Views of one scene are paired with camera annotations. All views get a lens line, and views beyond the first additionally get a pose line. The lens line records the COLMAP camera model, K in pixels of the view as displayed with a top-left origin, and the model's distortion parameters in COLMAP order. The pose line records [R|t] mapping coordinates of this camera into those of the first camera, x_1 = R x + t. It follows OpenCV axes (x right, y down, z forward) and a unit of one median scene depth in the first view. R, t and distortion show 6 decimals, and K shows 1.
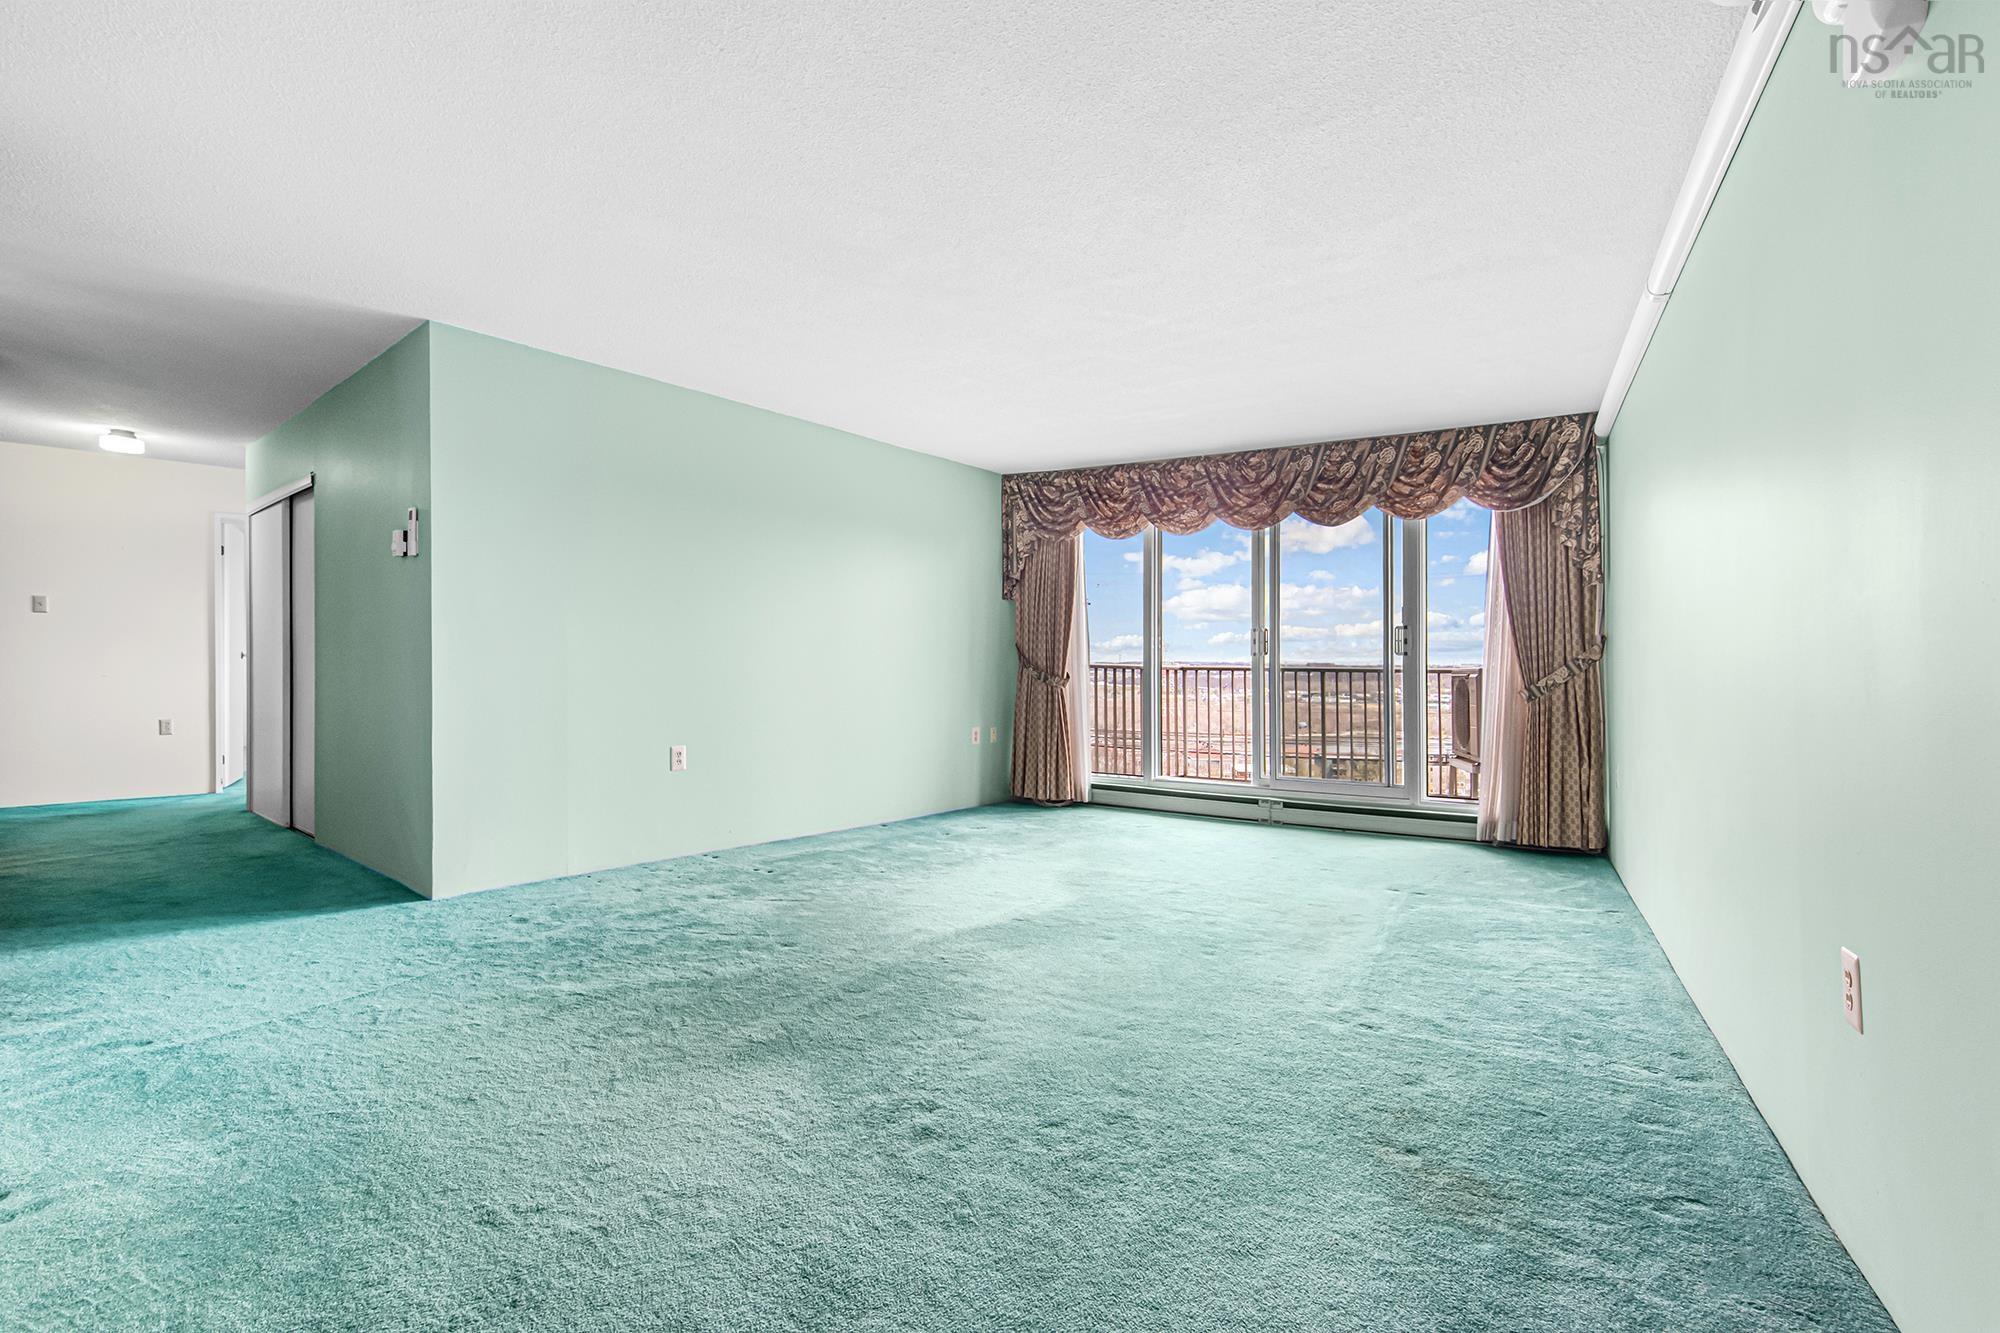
lens RADIAL K [[946.8, 0, 1006.9], [0, 946.8, 659.6], [0, 0, 1]] dist [-0.000854, -0.016339]
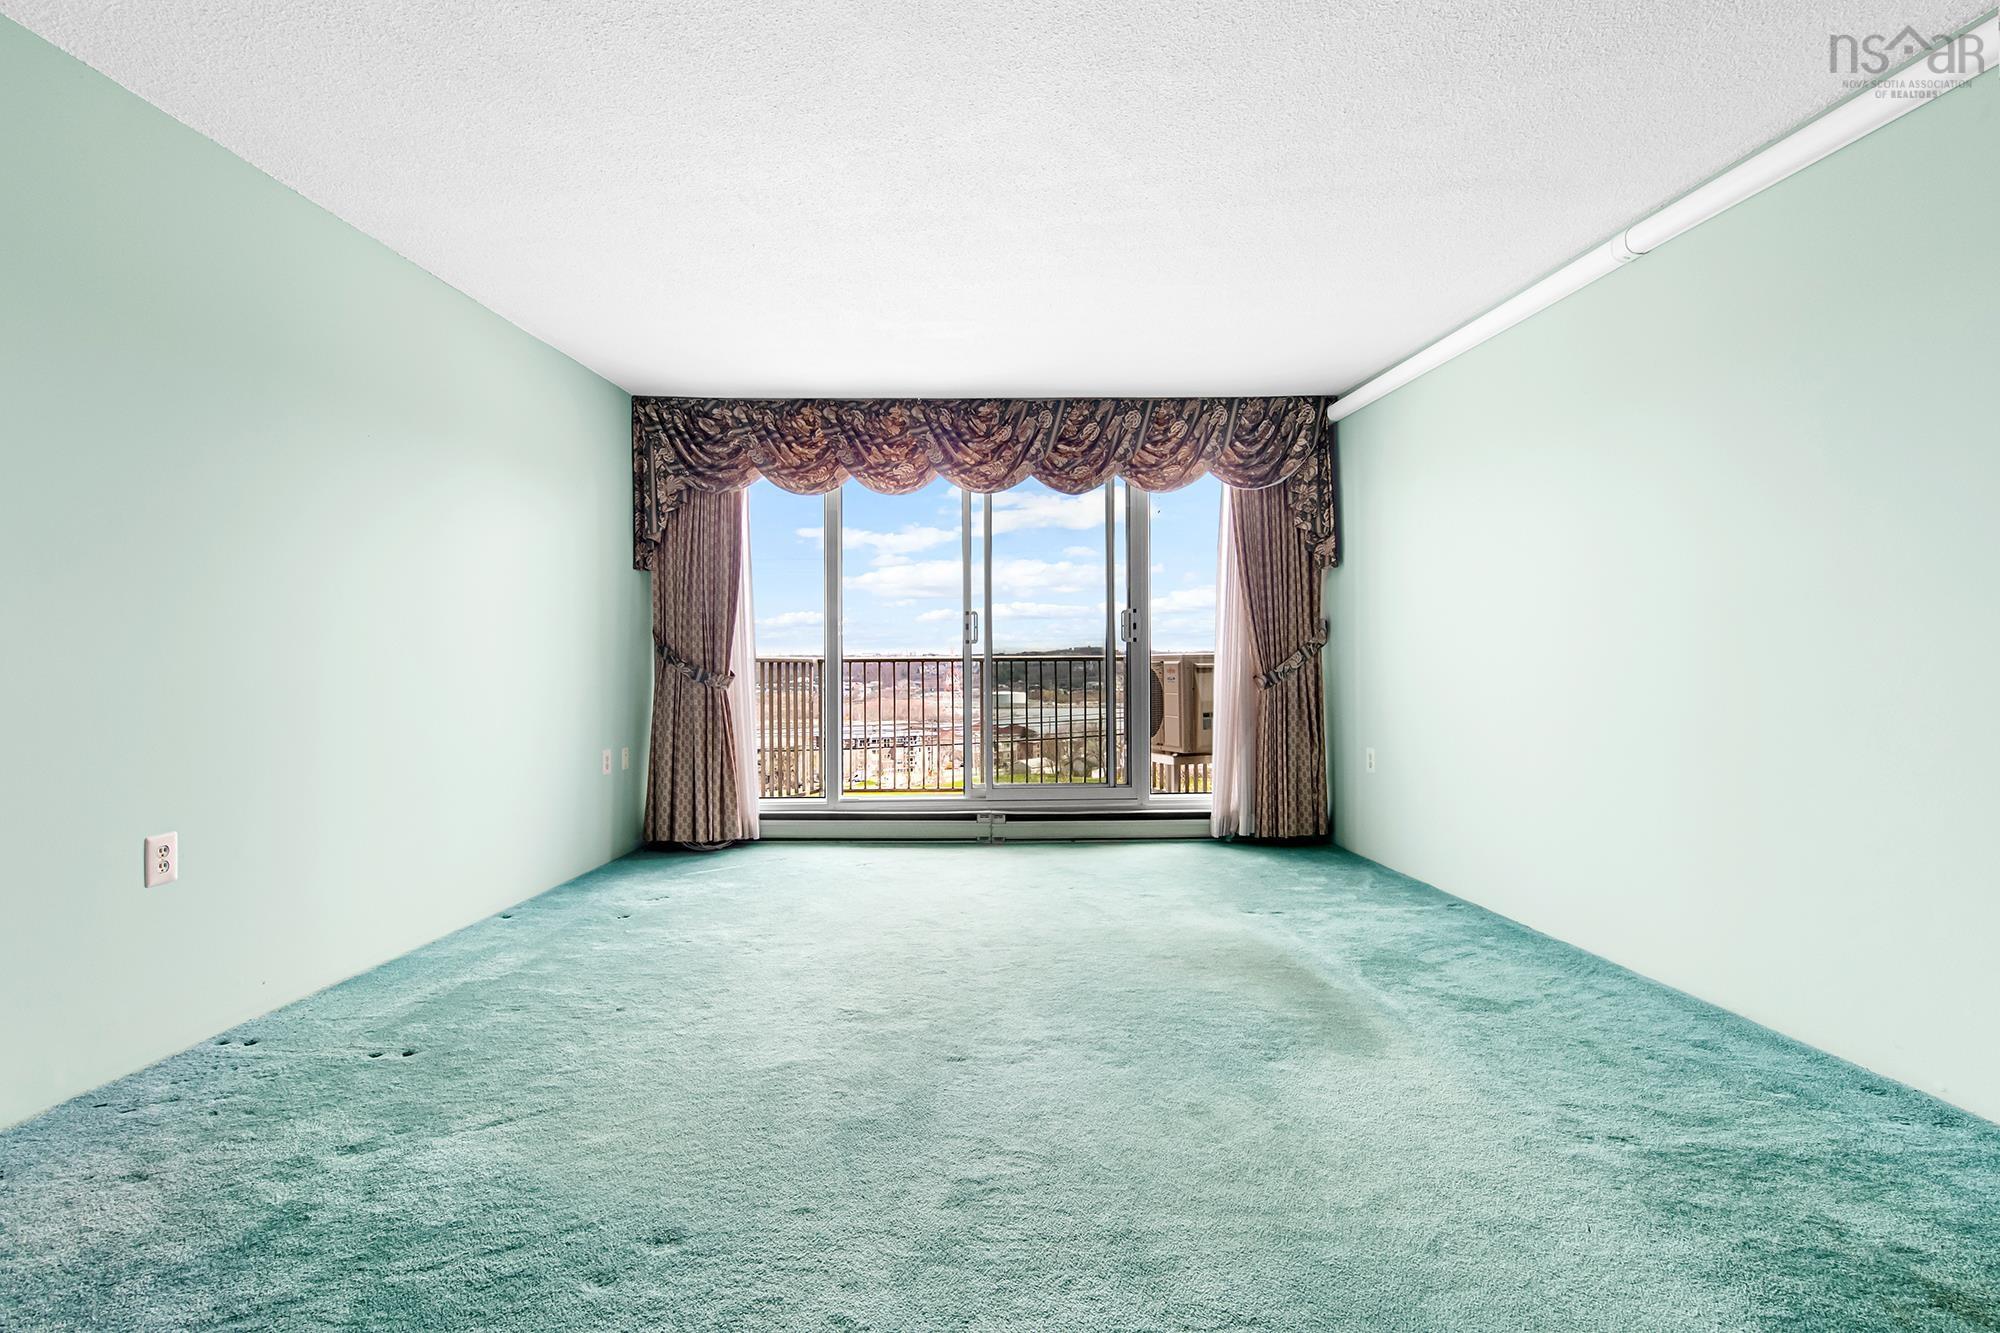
lens RADIAL K [[993.2, 0, 1005.7], [0, 993.2, 635.7], [0, 0, 1]] dist [-0.003227, 0.006645]
pose [[0.853714, -0.004775, 0.520720, -0.186869], [0.011857, 0.999877, -0.010271, -0.001911], [-0.520607, 0.014943, 0.853666, 0.250372]]
